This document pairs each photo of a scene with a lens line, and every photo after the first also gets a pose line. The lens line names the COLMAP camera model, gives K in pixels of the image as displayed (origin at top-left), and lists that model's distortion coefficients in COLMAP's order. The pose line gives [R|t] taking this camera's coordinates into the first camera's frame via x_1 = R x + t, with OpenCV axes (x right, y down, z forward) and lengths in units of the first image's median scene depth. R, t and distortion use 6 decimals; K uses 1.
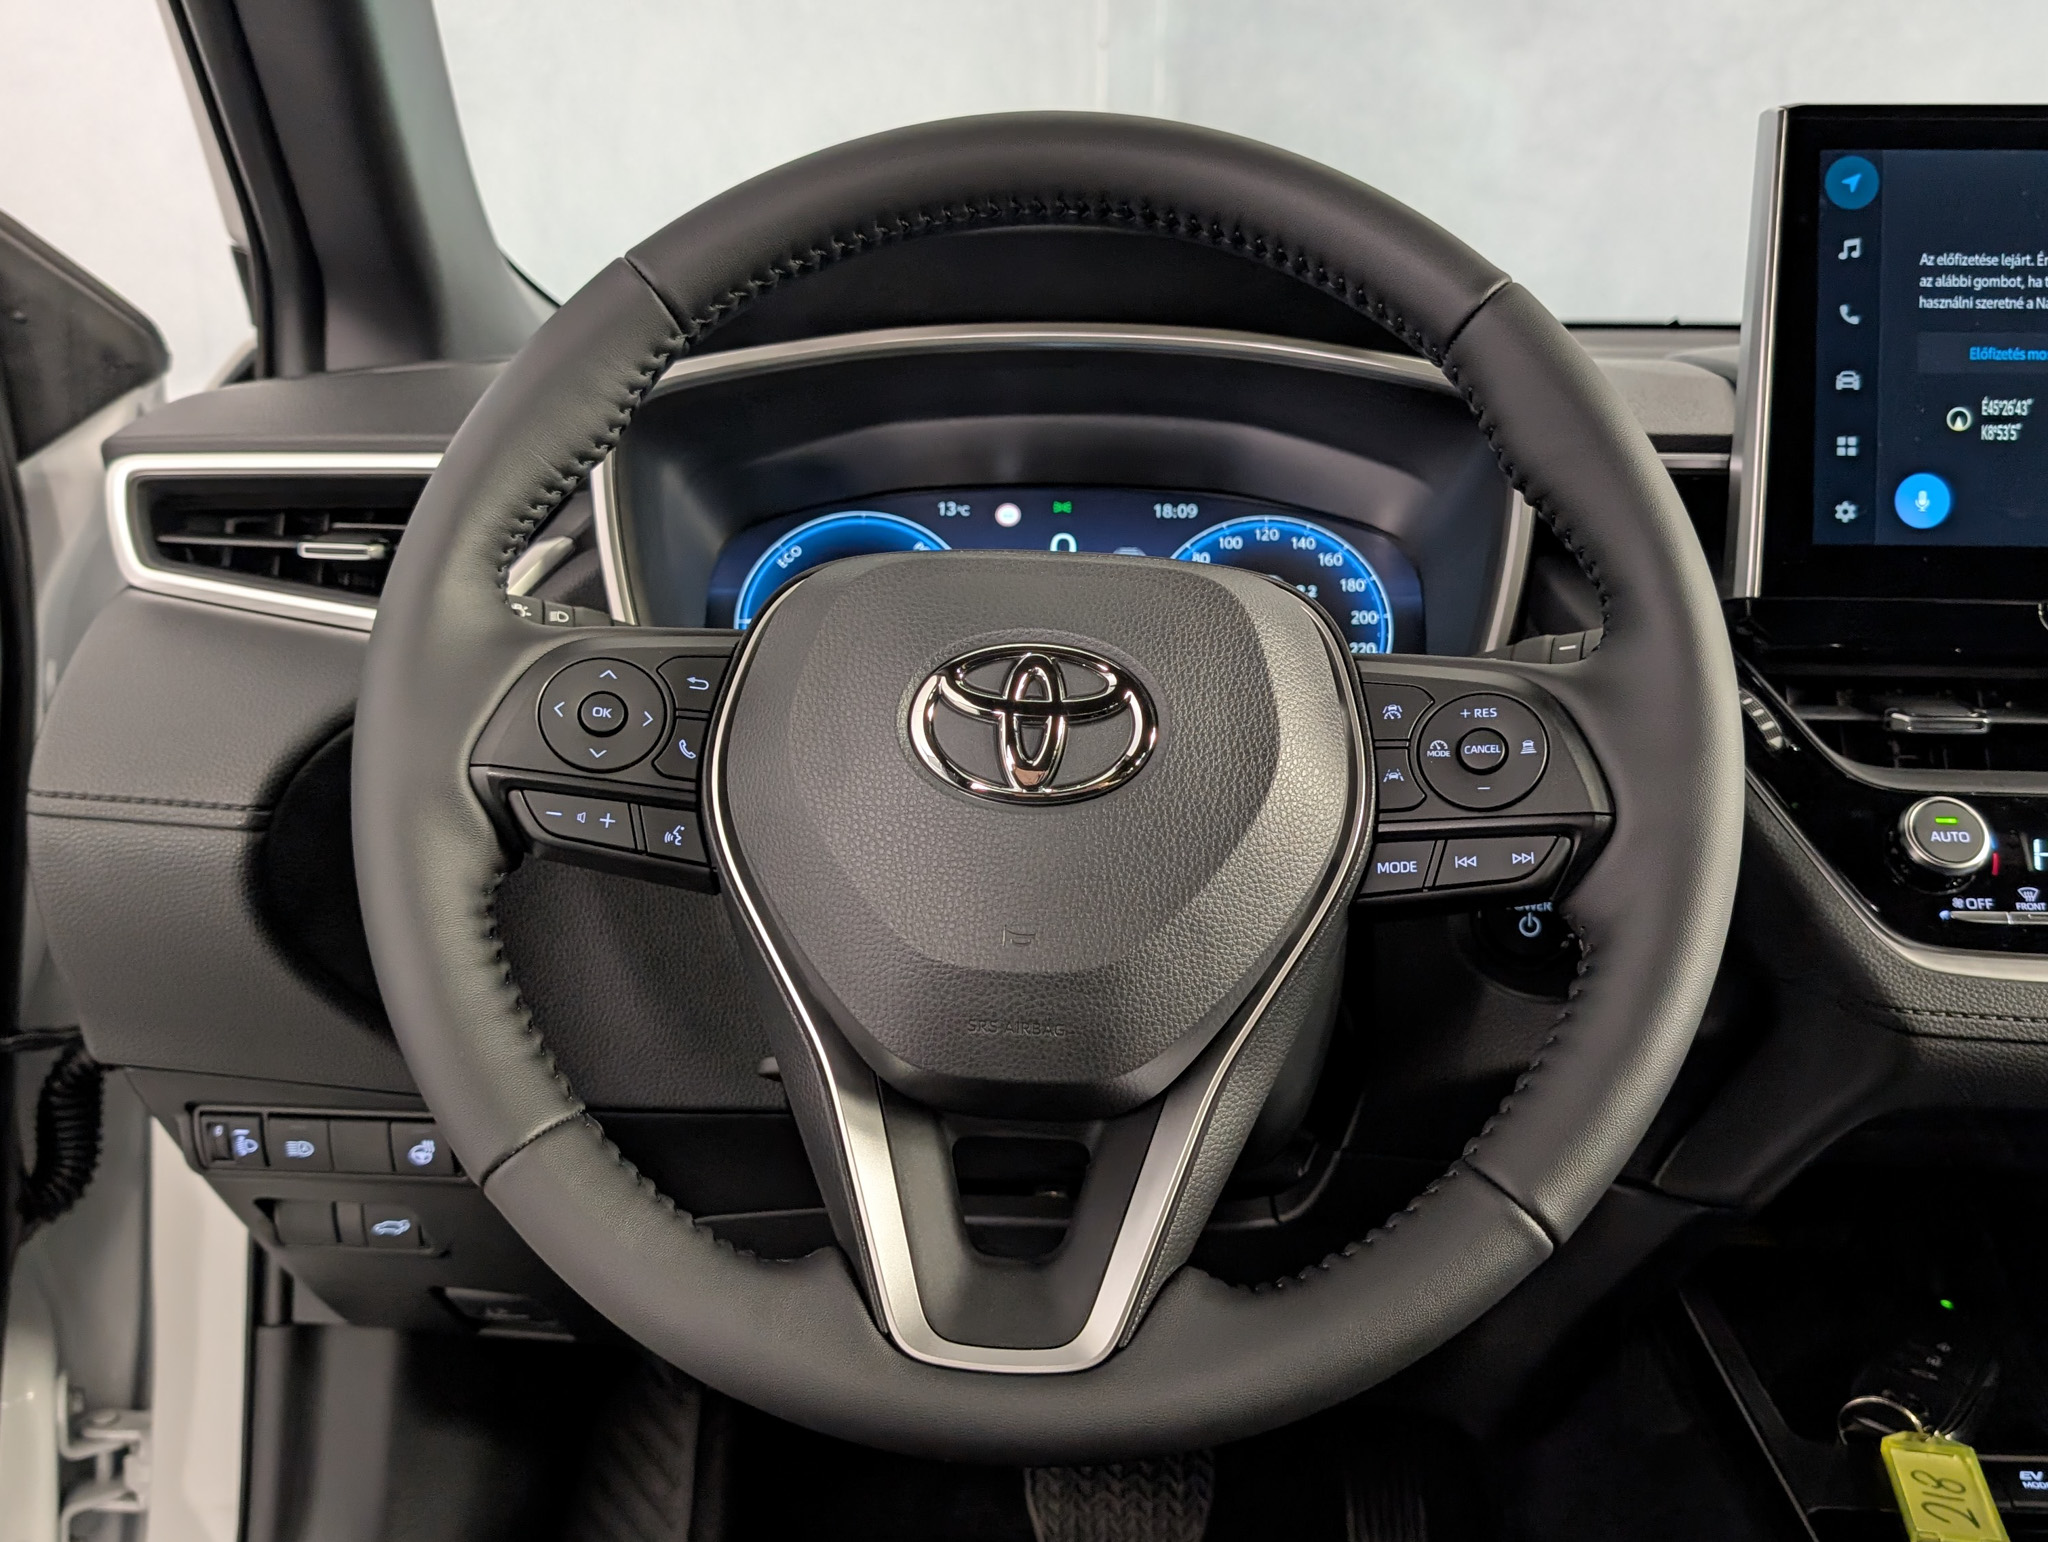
lens RADIAL K [[1754.2, 0, 1024.0], [0, 1754.2, 771.0], [0, 0, 1]] dist [-0.013960, -0.008174]
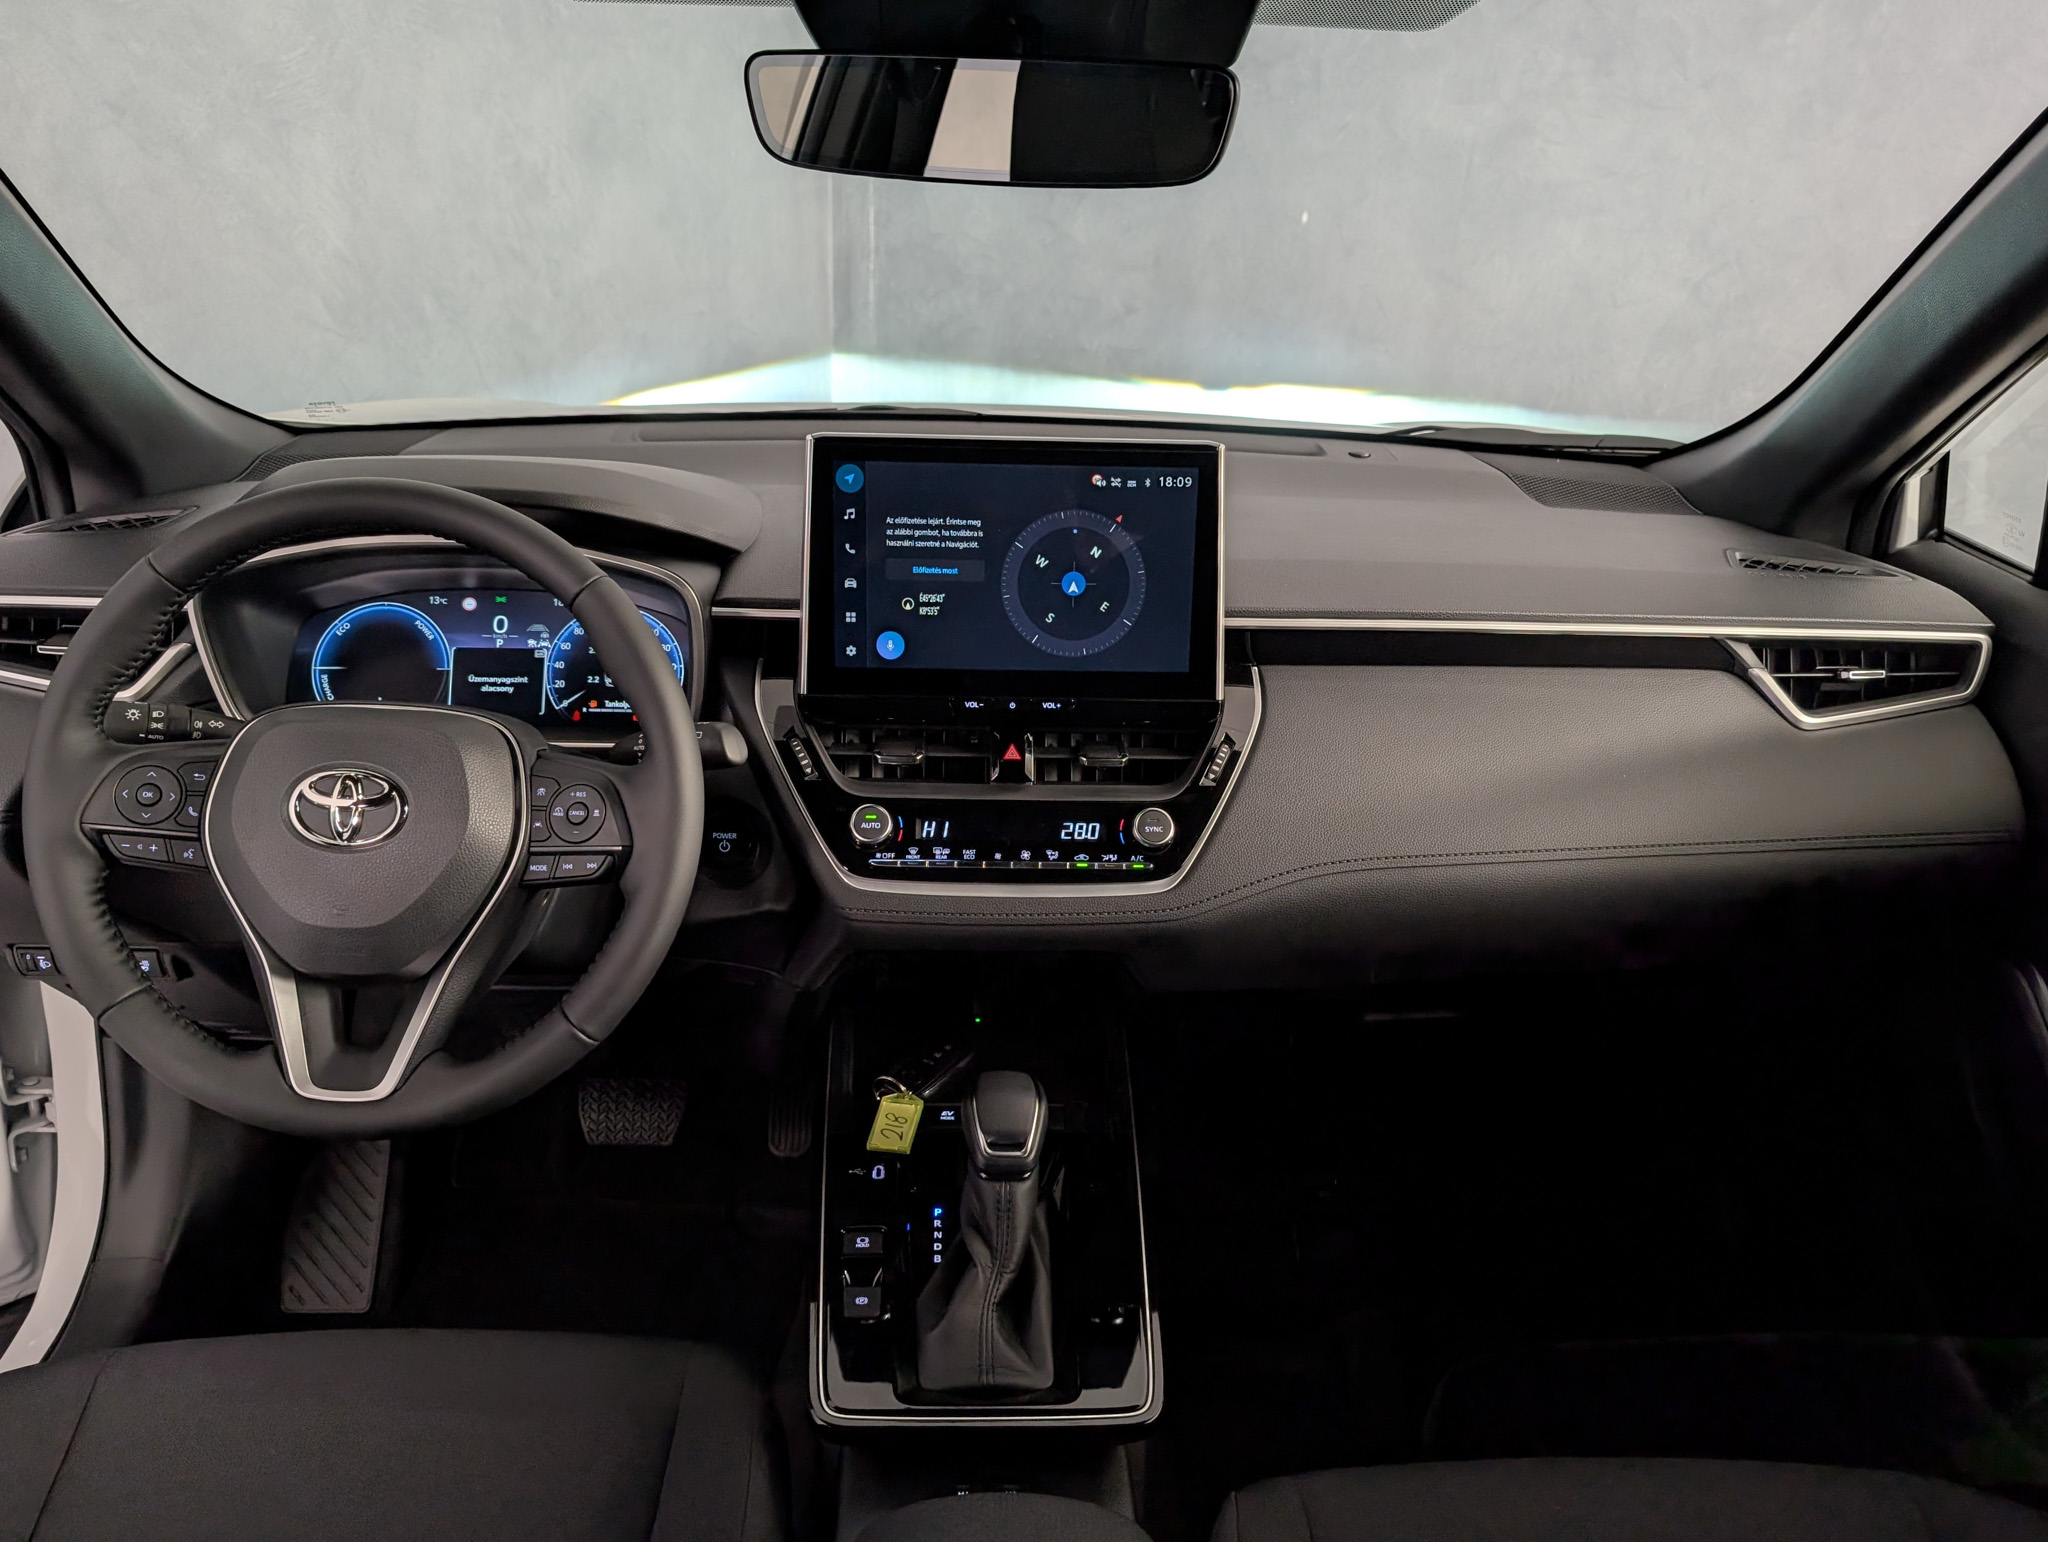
lens RADIAL K [[1374.9, 0, 1024.0], [0, 1374.9, 771.0], [0, 0, 1]] dist [0.045657, -0.066752]
pose [[0.997009, -0.007523, 0.076912, 0.547213], [-0.007736, 0.980537, 0.196181, -0.321693], [-0.076891, -0.196189, 0.977547, -0.547384]]
